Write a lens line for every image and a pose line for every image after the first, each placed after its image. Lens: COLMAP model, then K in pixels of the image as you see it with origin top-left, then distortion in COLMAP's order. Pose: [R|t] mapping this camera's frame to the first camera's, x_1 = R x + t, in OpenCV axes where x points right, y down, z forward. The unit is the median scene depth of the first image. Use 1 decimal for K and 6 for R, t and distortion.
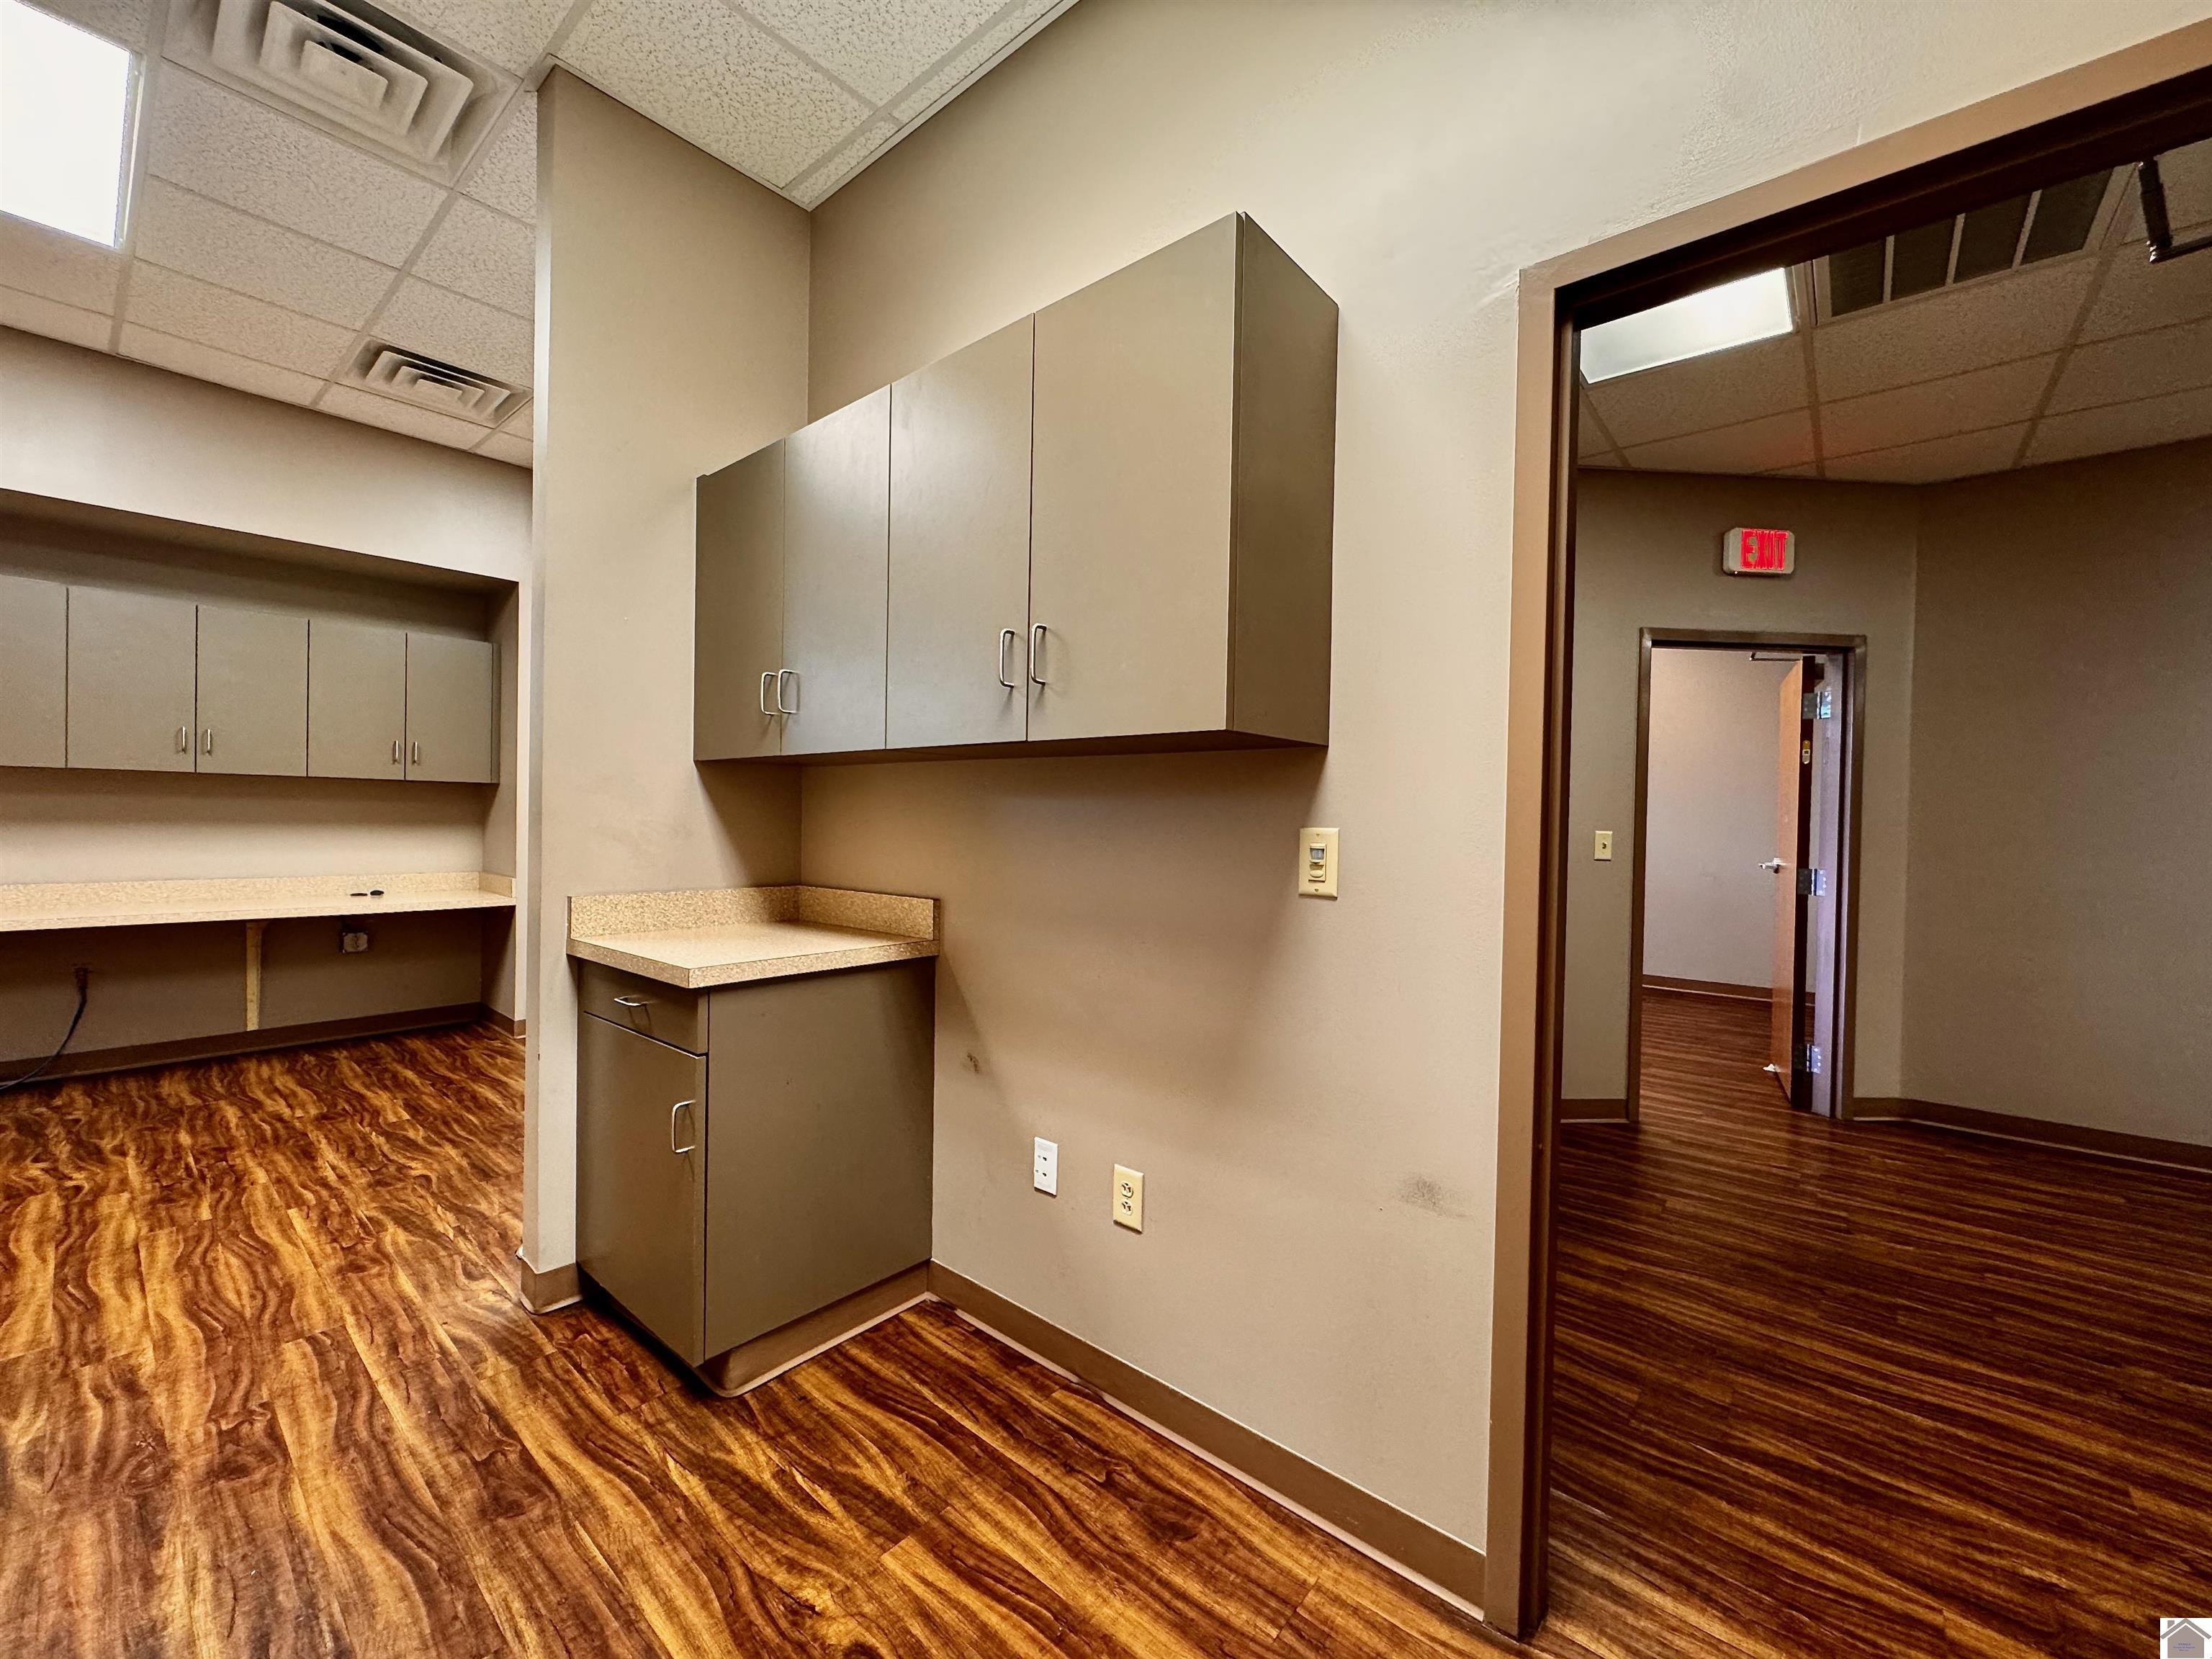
lens RADIAL K [[888.5, 0, 1099.6], [0, 888.5, 826.1], [0, 0, 1]] dist [0.000435, -0.000517]
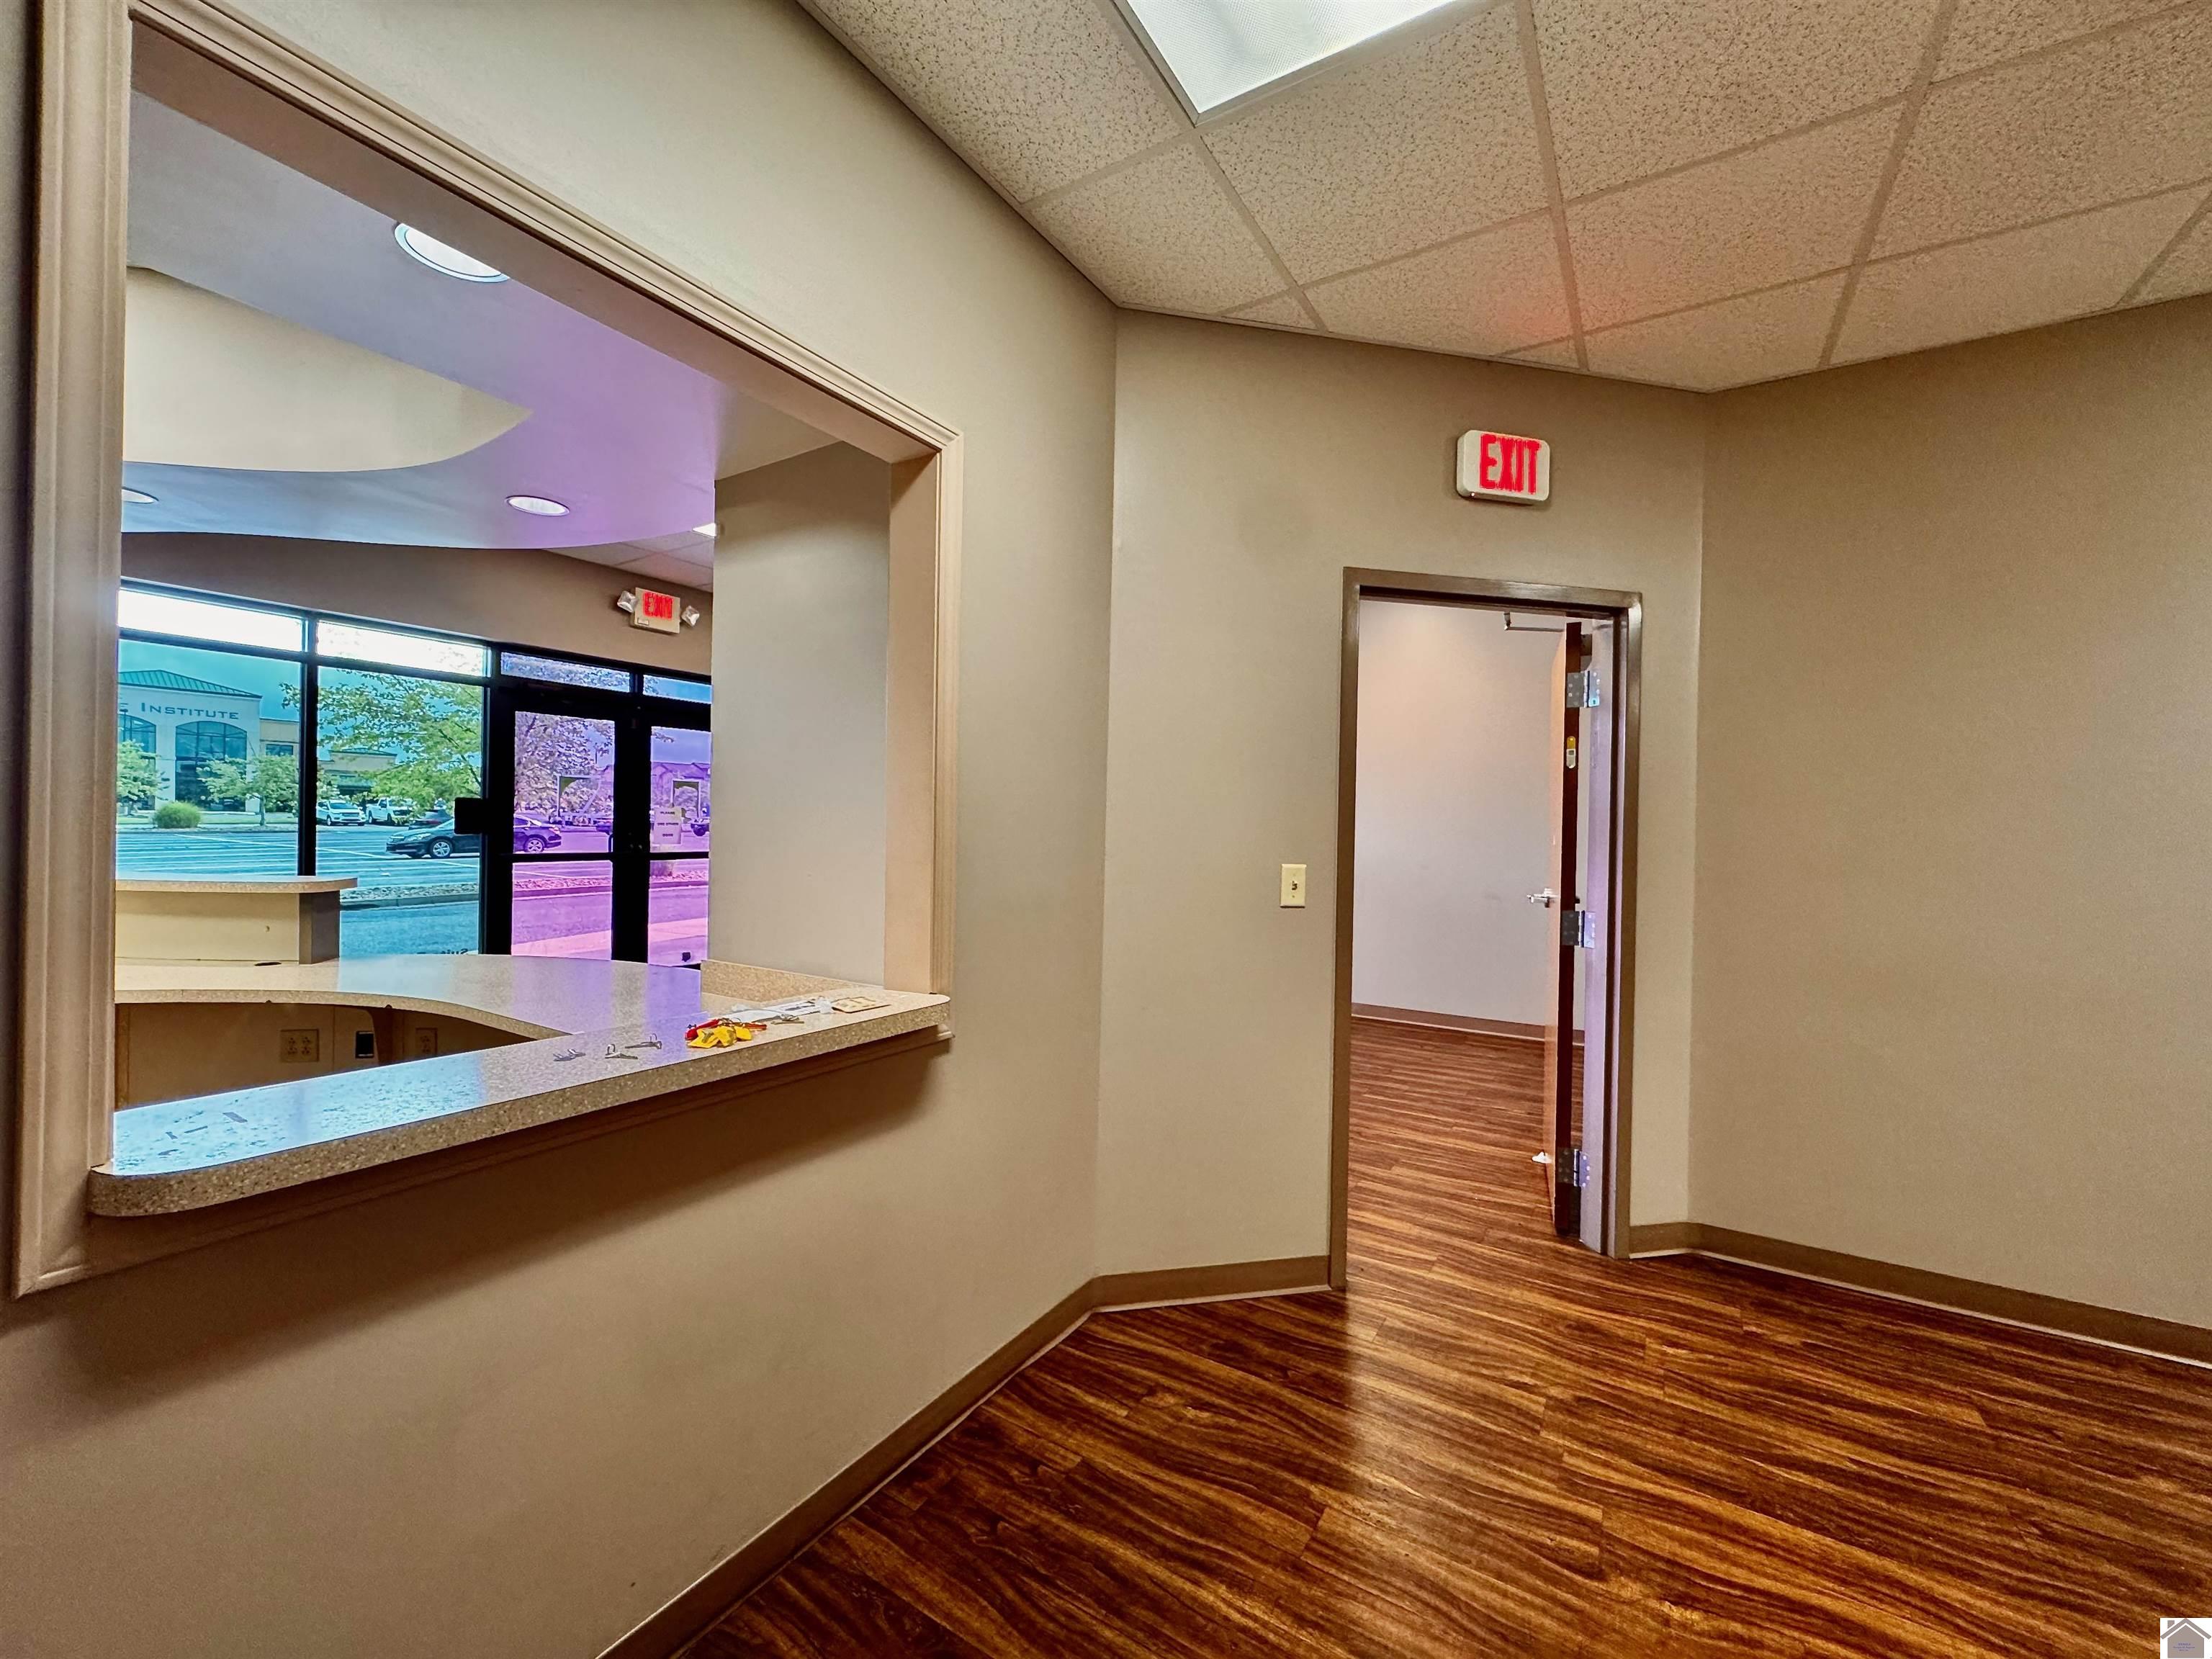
lens RADIAL K [[888.5, 0, 1102.8], [0, 888.5, 821.4], [0, 0, 1]] dist [0.000435, -0.000517]
pose [[0.989738, -0.000693, 0.142893, 0.328006], [0.001442, 0.999986, -0.005138, -0.024323], [-0.142887, 0.005292, 0.989725, 0.350361]]
